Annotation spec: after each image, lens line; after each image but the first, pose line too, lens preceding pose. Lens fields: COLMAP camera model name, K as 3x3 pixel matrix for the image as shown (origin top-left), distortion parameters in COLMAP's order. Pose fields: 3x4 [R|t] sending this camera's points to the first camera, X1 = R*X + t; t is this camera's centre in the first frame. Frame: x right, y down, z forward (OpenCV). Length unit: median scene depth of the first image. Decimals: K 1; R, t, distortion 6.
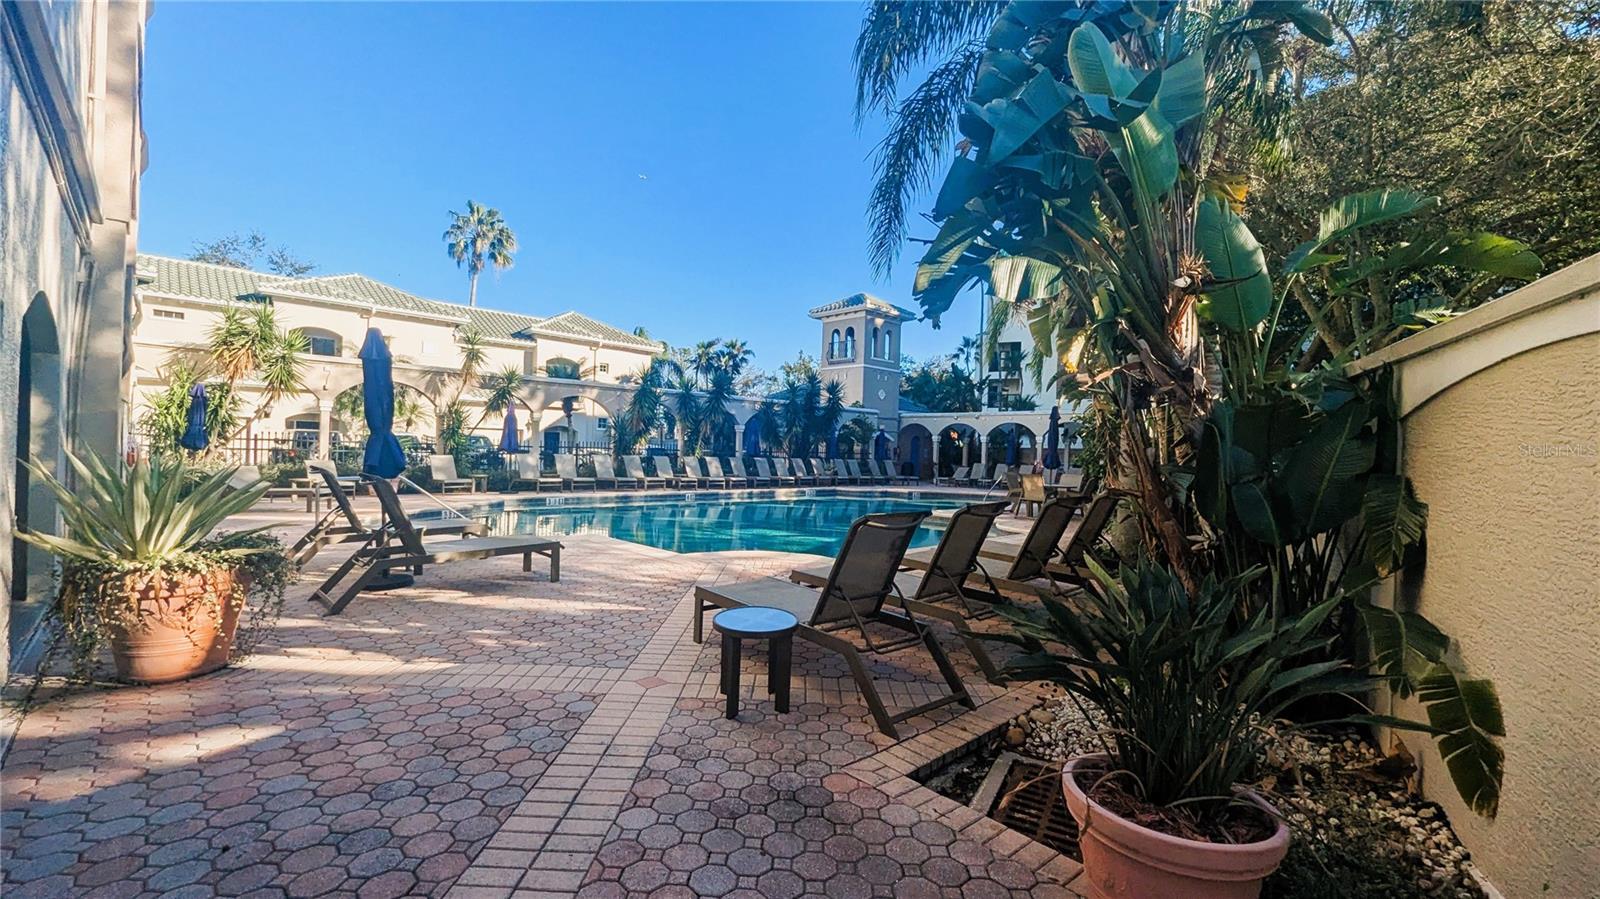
lens RADIAL K [[663.2, 0, 800.0], [0, 663.2, 449.5], [0, 0, 1]] dist [0.003939, 0.000739]
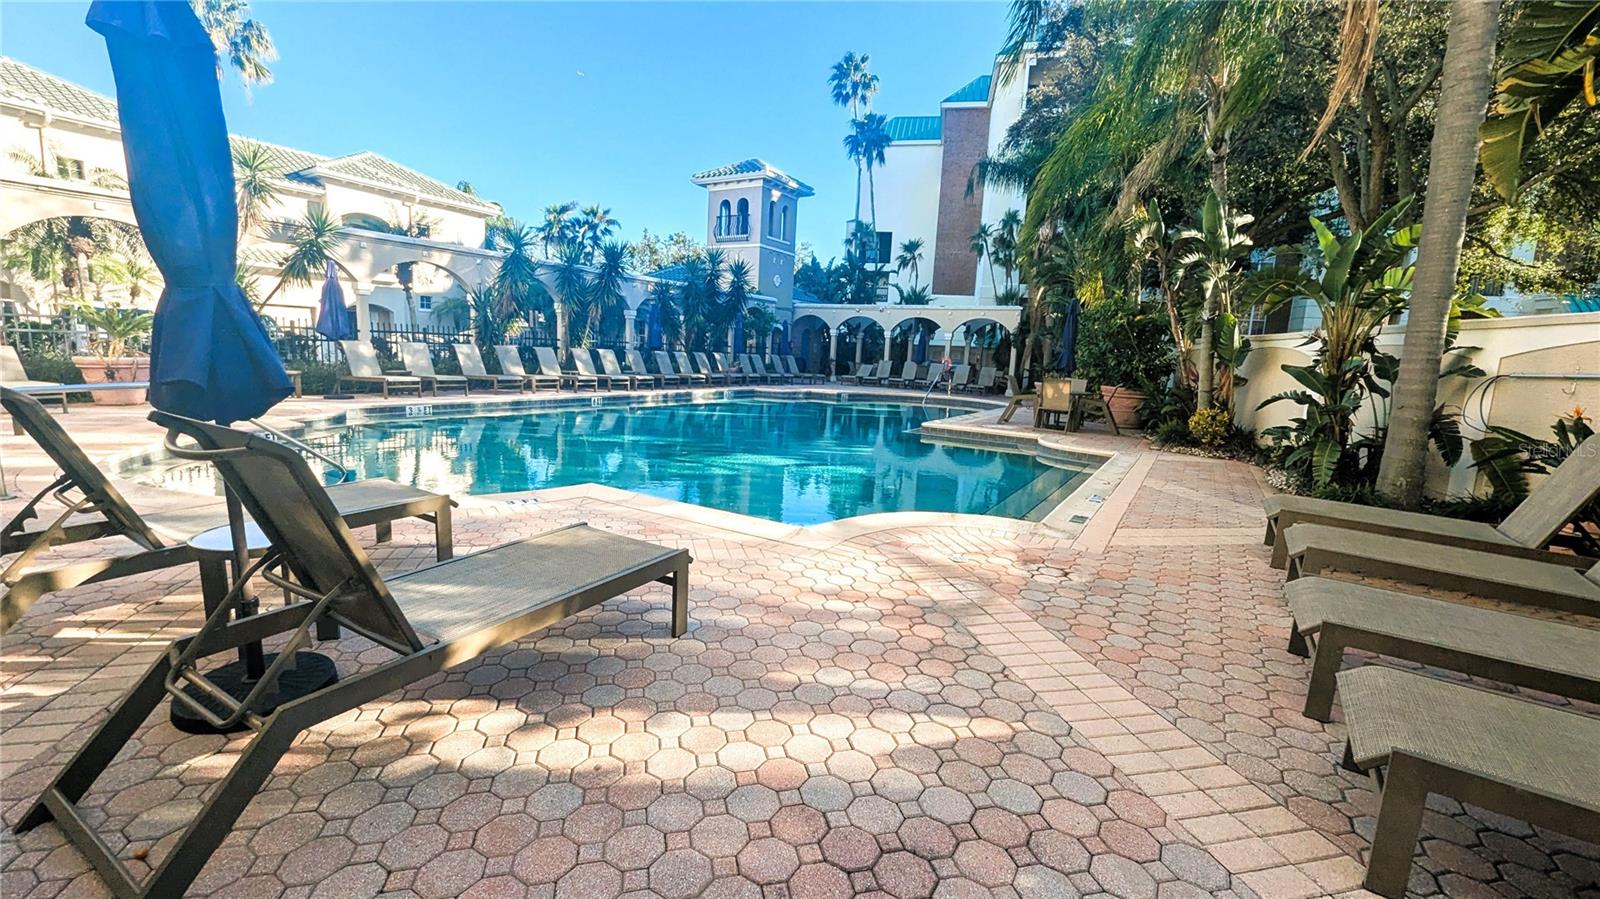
lens RADIAL K [[663.2, 0, 800.0], [0, 663.2, 449.5], [0, 0, 1]] dist [0.003939, 0.000739]
pose [[0.967592, -0.020258, 0.251706, -0.091946], [-0.020537, 0.987162, 0.158396, -0.000789], [-0.251683, -0.158432, 0.954754, 0.127424]]
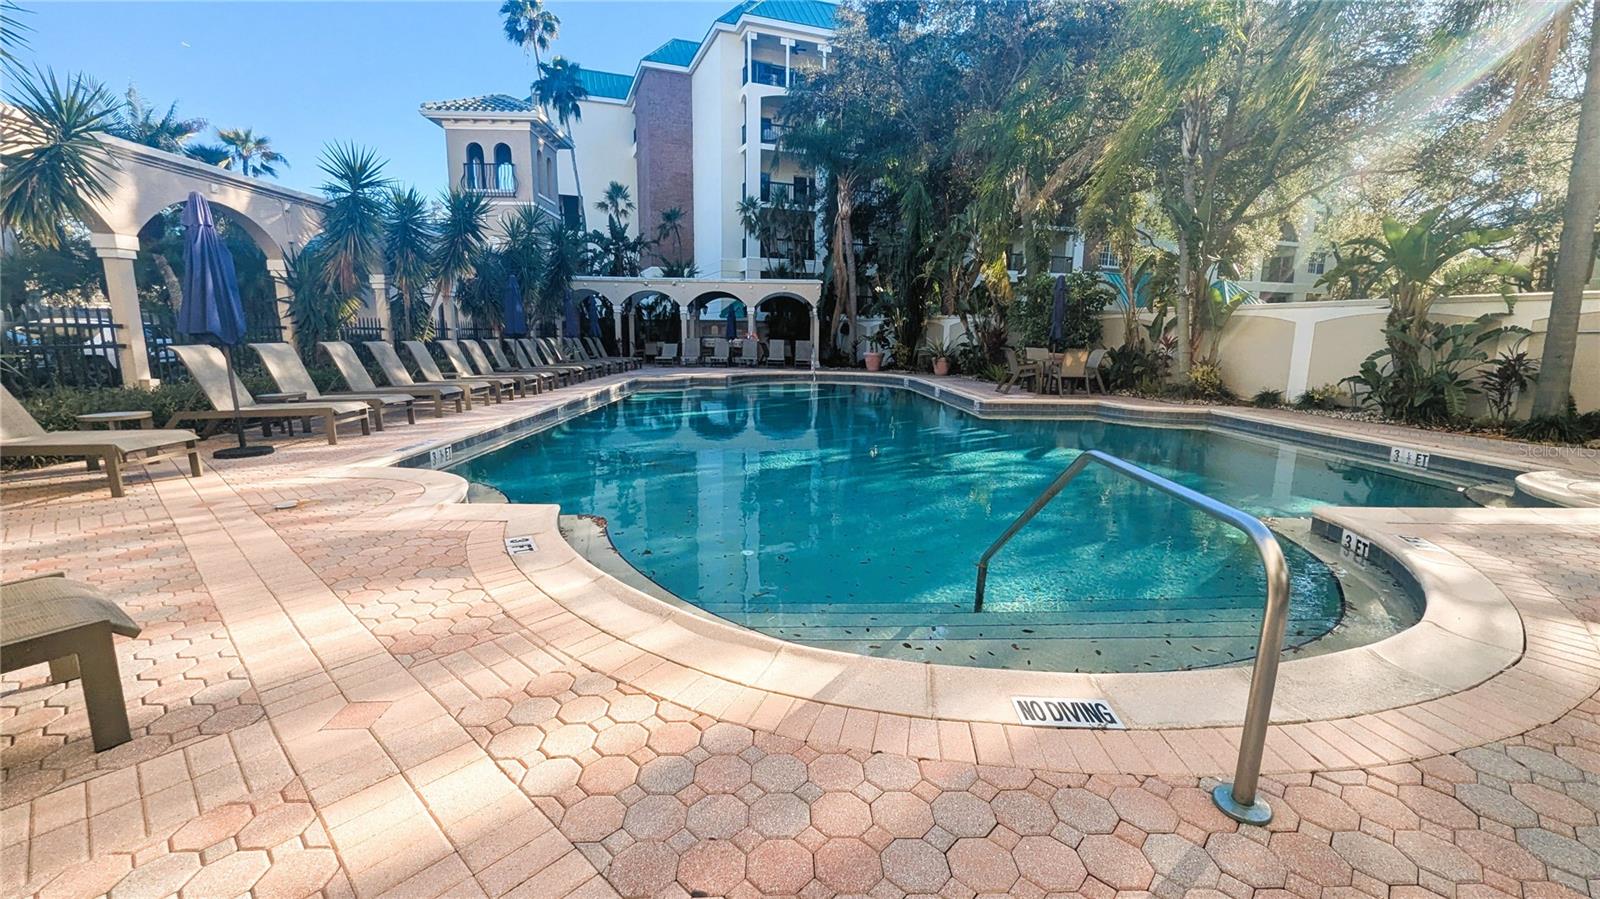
lens RADIAL K [[671.1, 0, 800.0], [0, 671.1, 449.5], [0, 0, 1]] dist [-0.012463, 0.000131]
pose [[0.678210, -0.148379, 0.719733, -0.309948], [0.012296, 0.981558, 0.190769, -0.002103], [-0.734765, -0.120531, 0.667527, 0.328305]]
